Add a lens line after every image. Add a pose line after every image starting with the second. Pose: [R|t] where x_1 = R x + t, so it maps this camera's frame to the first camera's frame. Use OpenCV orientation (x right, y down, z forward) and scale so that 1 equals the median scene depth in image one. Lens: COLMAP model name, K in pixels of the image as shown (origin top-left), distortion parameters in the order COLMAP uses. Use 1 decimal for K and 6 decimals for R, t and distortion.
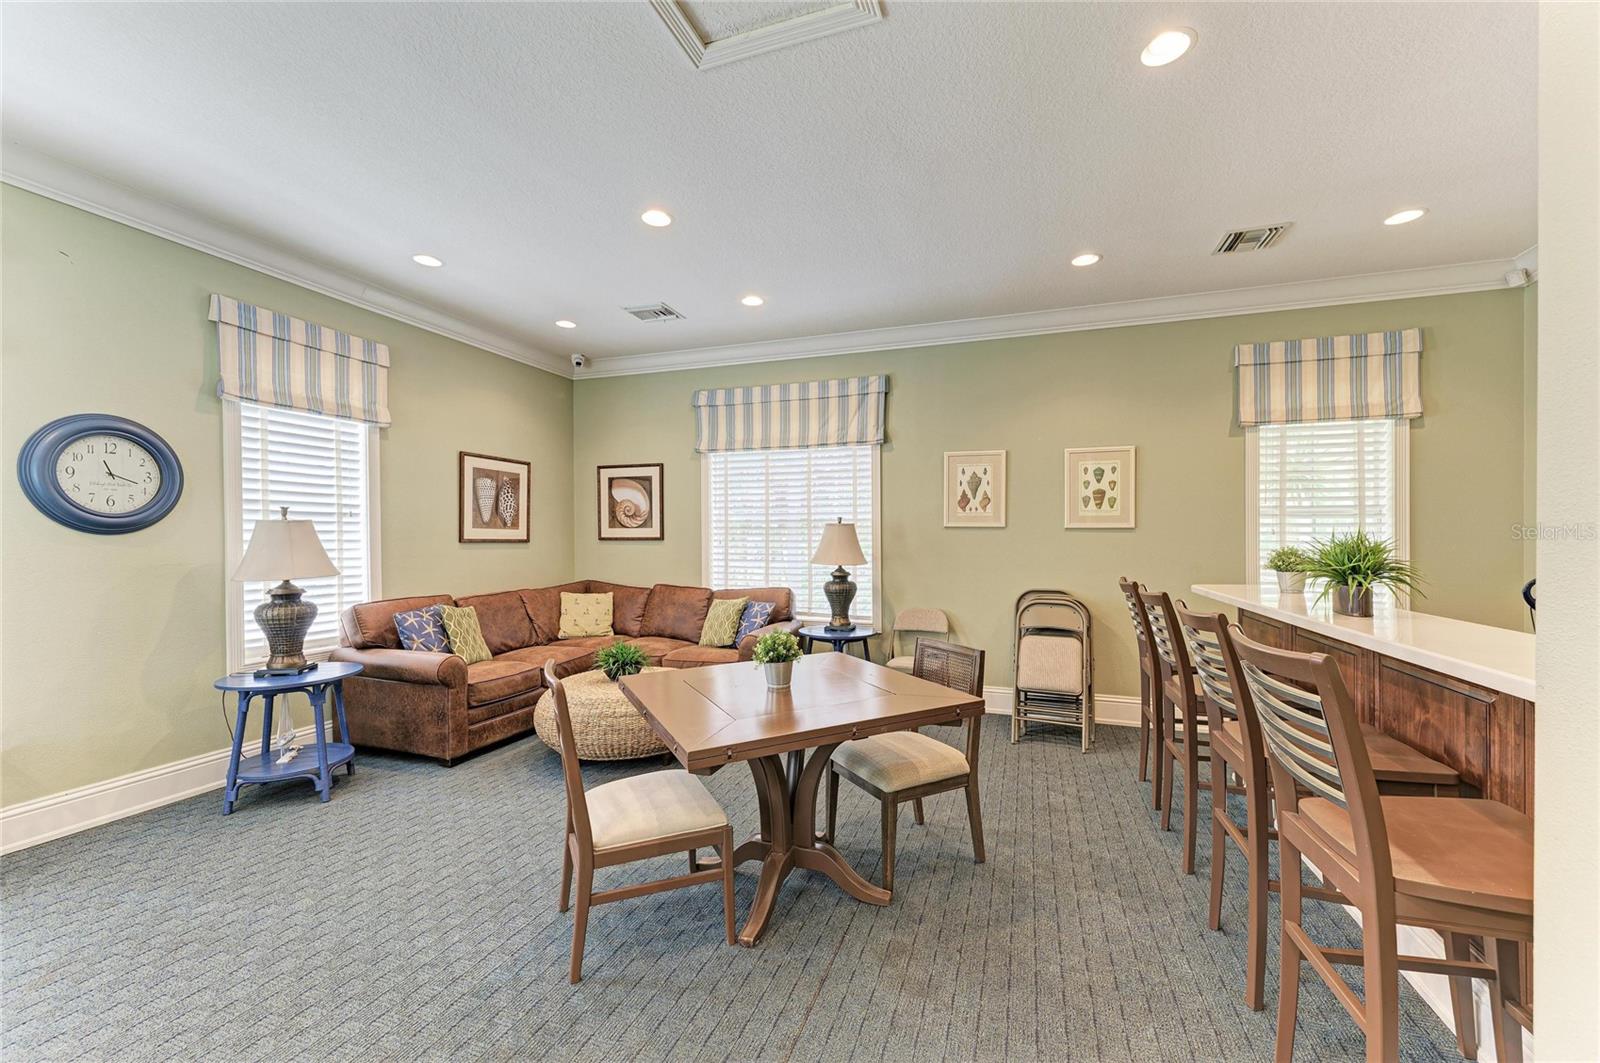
lens RADIAL K [[628.2, 0, 800.0], [0, 628.2, 537.5], [0, 0, 1]] dist [-0.000841, -0.000080]
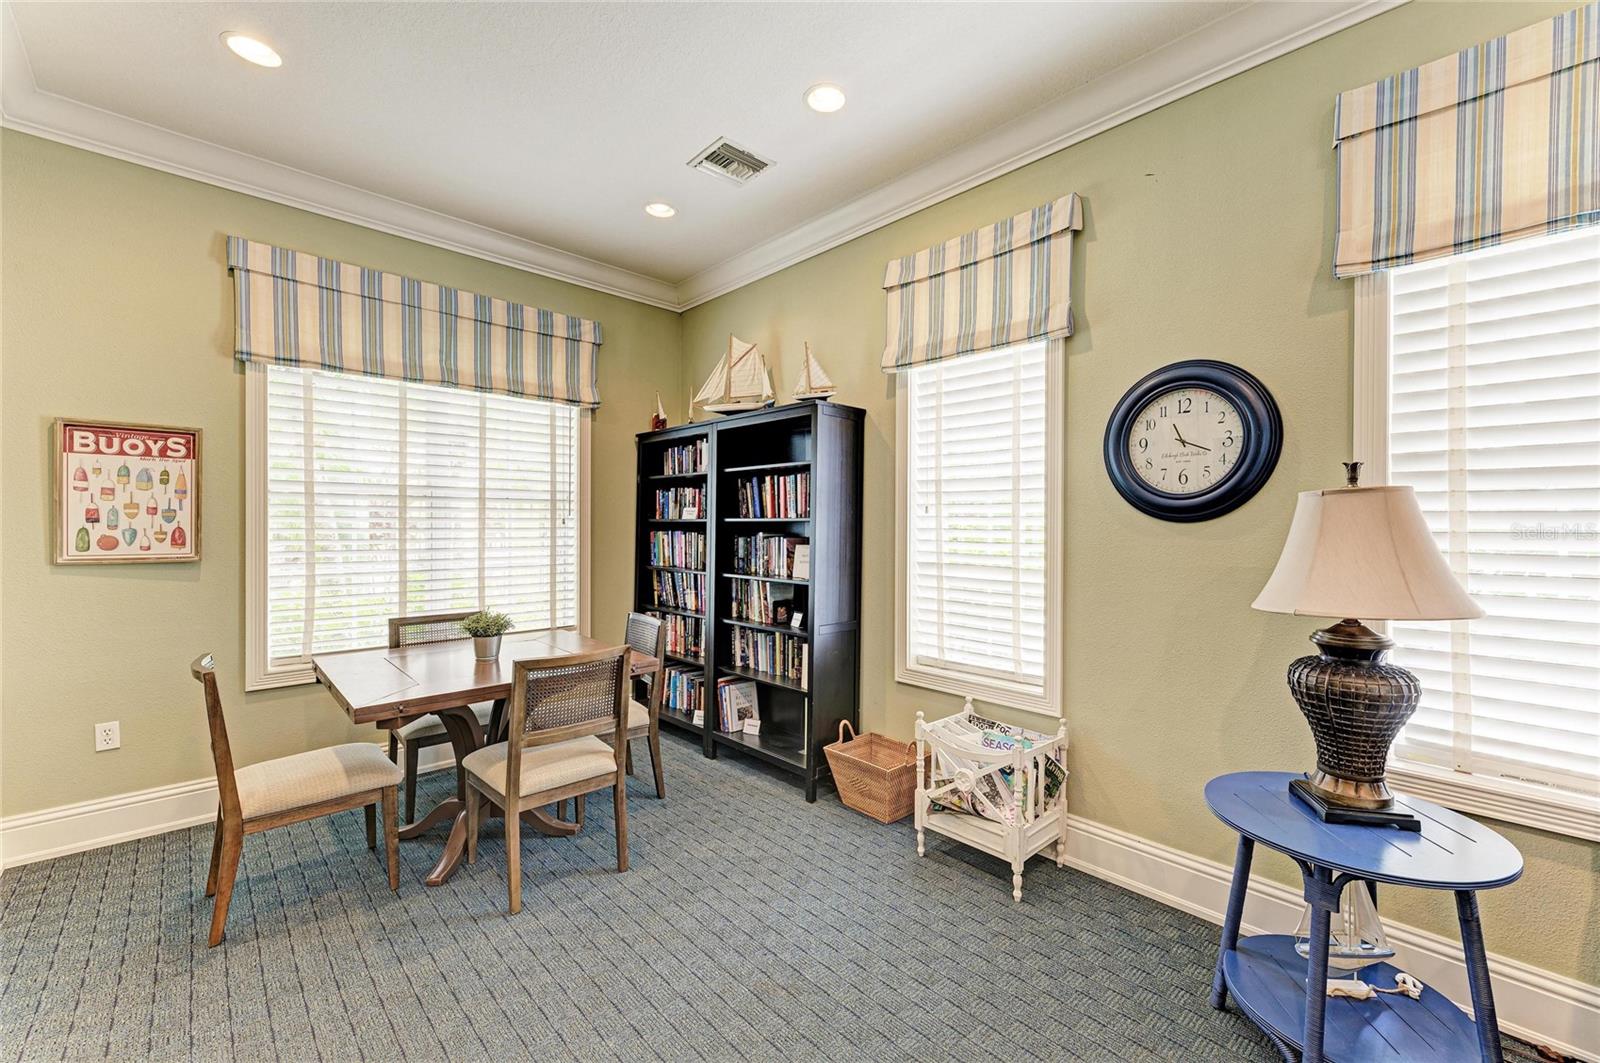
lens RADIAL K [[628.2, 0, 799.4], [0, 628.2, 537.8], [0, 0, 1]] dist [-0.000841, -0.000080]
pose [[-0.433684, 0.008954, -0.901020, -0.309856], [-0.004944, 0.999912, 0.012317, 0.008813], [0.901051, 0.009796, -0.433602, 1.206008]]
